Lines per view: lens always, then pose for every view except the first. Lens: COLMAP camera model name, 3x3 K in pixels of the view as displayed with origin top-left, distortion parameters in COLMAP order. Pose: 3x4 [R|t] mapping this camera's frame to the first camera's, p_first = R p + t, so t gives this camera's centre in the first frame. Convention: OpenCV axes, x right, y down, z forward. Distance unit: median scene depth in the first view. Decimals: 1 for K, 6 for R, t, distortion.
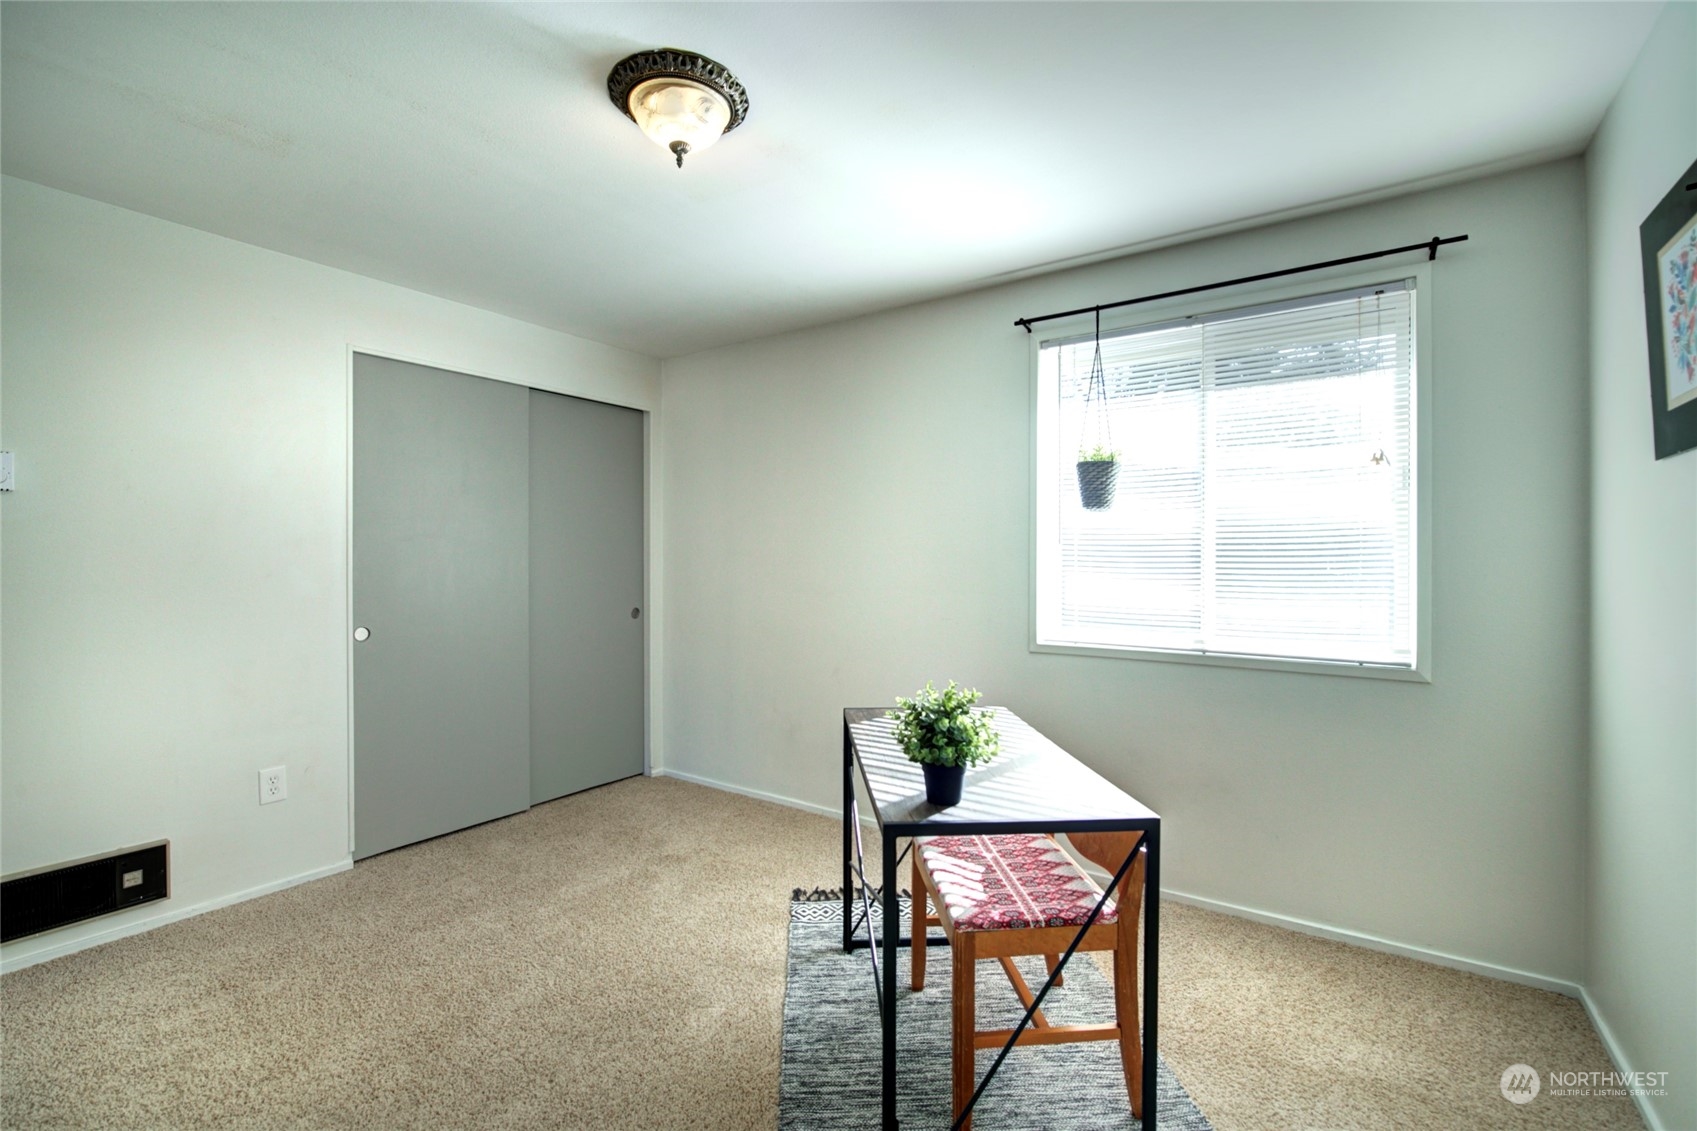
lens RADIAL K [[728.4, 0, 841.2], [0, 728.4, 564.2], [0, 0, 1]] dist [-0.014942, 0.001115]
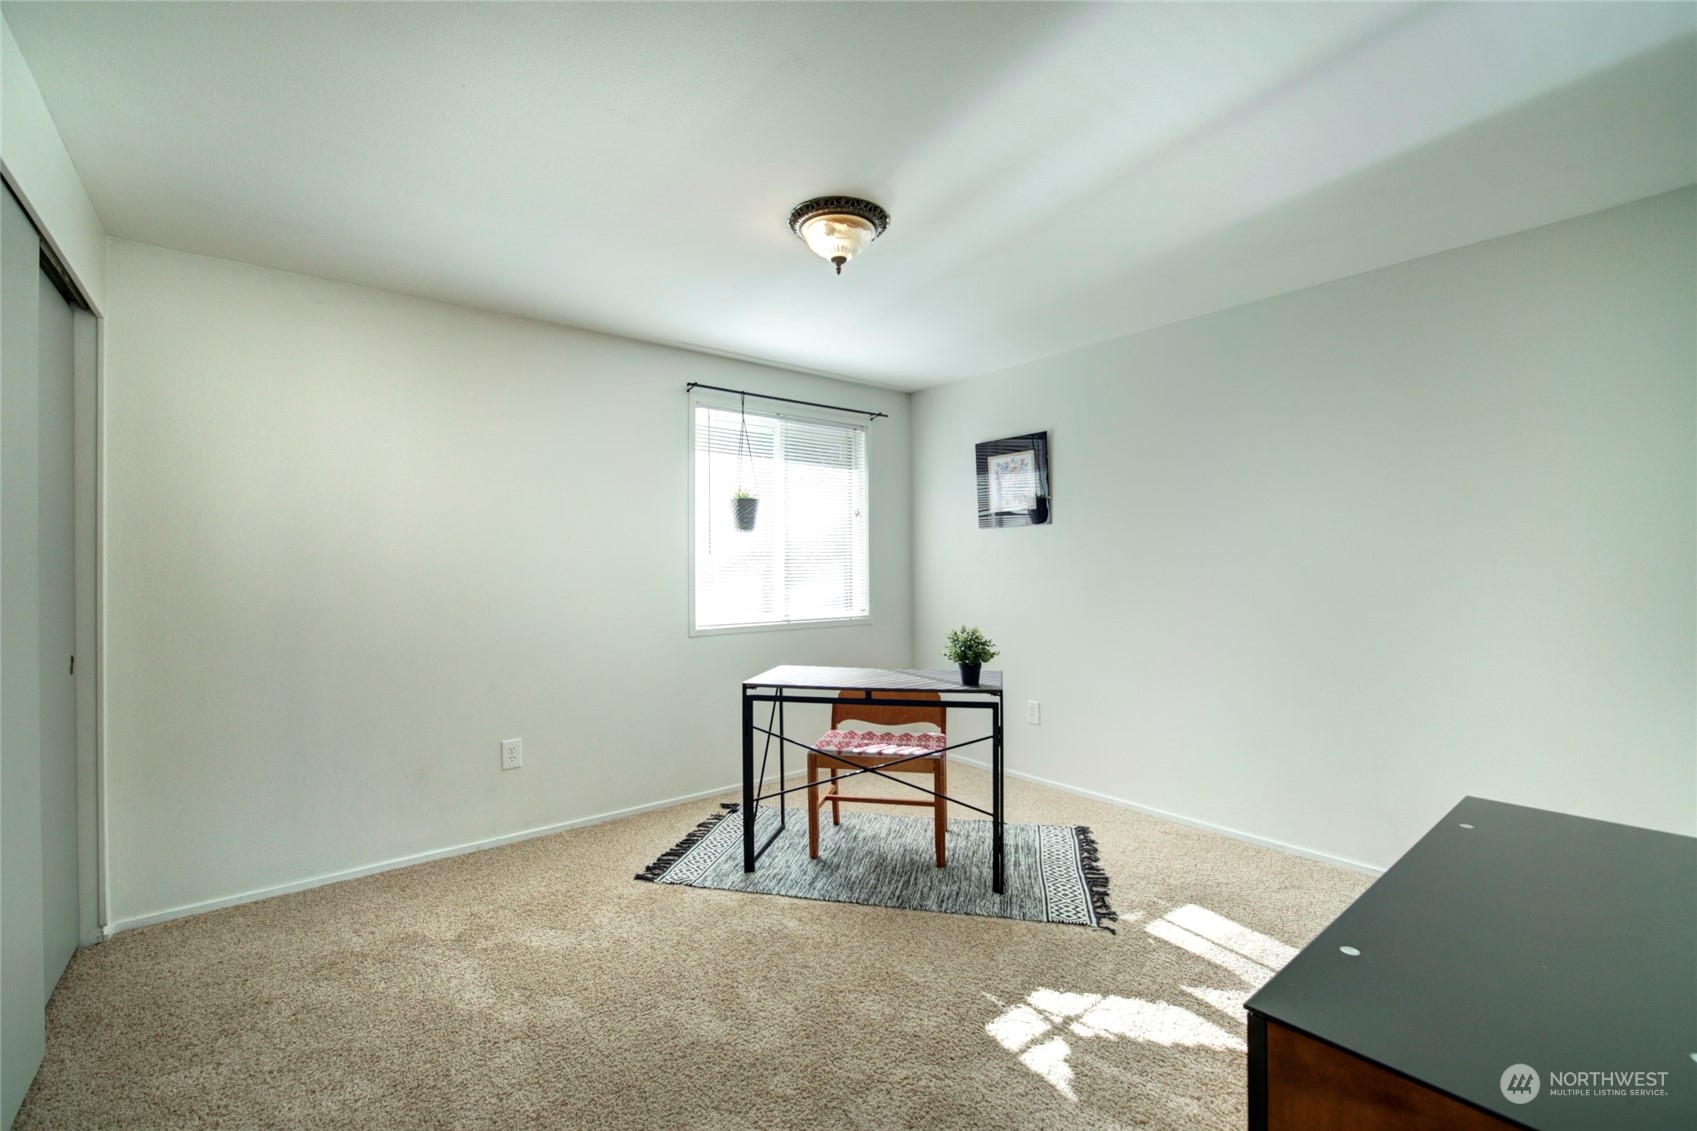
lens RADIAL K [[728.4, 0, 840.9], [0, 728.4, 561.0], [0, 0, 1]] dist [-0.014942, 0.001115]
pose [[0.281536, -0.000061, 0.959551, -0.998870], [0.011326, 0.999931, -0.003260, -0.008735], [-0.959484, 0.011786, 0.281518, 0.405602]]
